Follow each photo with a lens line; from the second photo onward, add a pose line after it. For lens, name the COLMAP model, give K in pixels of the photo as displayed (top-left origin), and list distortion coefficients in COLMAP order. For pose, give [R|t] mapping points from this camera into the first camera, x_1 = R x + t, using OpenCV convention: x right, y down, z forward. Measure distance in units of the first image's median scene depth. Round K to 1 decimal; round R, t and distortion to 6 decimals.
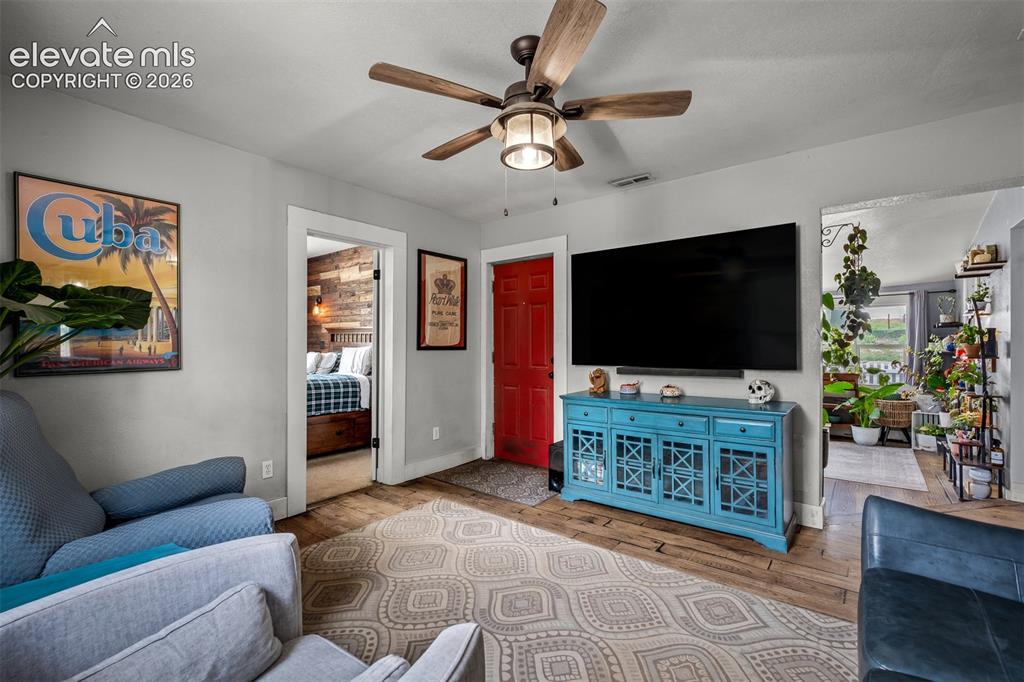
lens RADIAL K [[459.0, 0, 504.2], [0, 459.0, 340.7], [0, 0, 1]] dist [-0.009829, 0.001941]
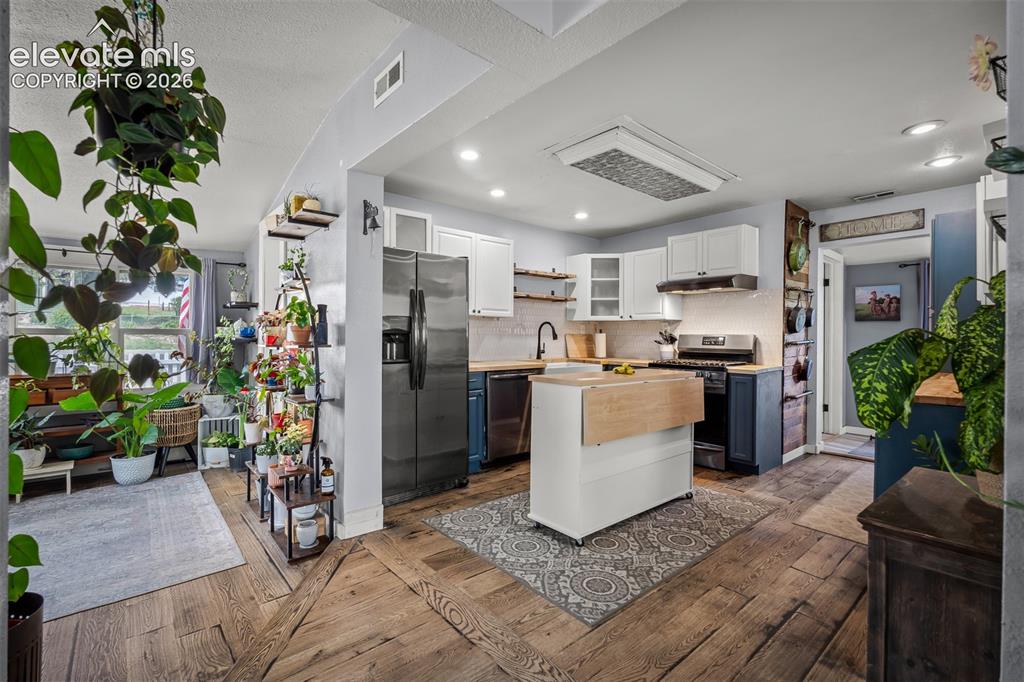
lens RADIAL K [[459.0, 0, 514.1], [0, 459.0, 338.3], [0, 0, 1]] dist [-0.009829, 0.001941]
pose [[0.190754, -0.008586, 0.981600, 0.420456], [-0.011130, 0.999879, 0.010909, 0.014787], [-0.981575, -0.013006, 0.190635, 0.564338]]
